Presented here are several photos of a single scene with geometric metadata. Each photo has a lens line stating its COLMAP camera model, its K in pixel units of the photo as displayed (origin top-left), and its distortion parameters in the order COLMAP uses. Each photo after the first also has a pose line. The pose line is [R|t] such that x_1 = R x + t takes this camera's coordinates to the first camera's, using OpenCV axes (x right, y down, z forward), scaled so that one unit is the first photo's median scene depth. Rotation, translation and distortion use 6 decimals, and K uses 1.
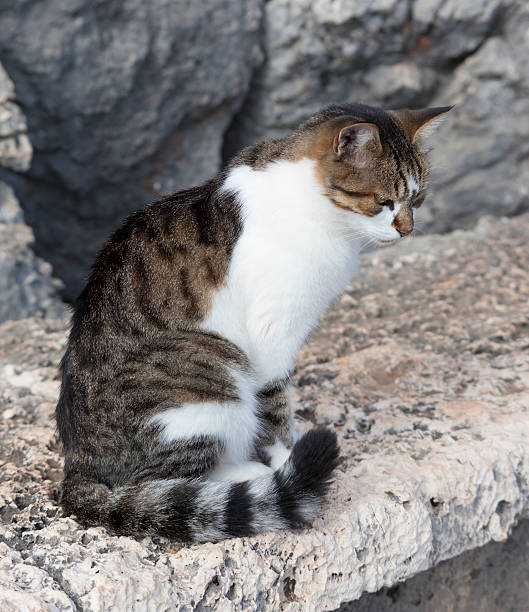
lens RADIAL K [[279.2, 0, 262.8], [0, 279.2, 303.0], [0, 0, 1]] dist [0.004116, -0.001356]
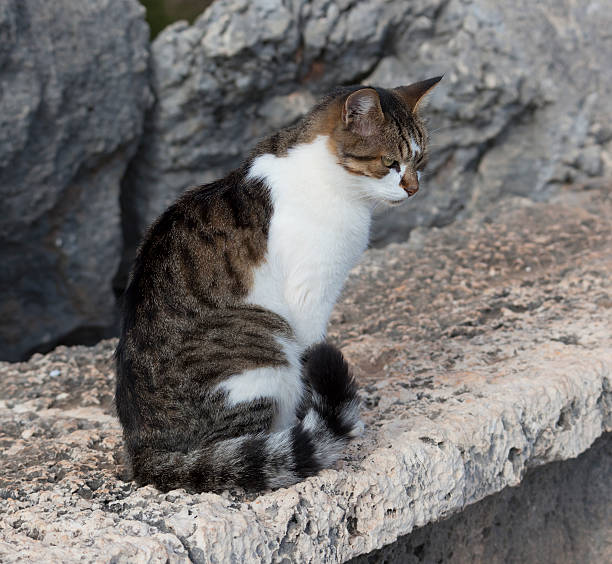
lens RADIAL K [[246.9, 0, 315.4], [0, 246.9, 265.2], [0, 0, 1]] dist [-0.001049, 0.001318]
pose [[0.994070, -0.107343, 0.017363, 0.195389], [0.107450, 0.994196, -0.005352, -0.100783], [-0.016687, 0.007186, 0.999835, 0.060577]]
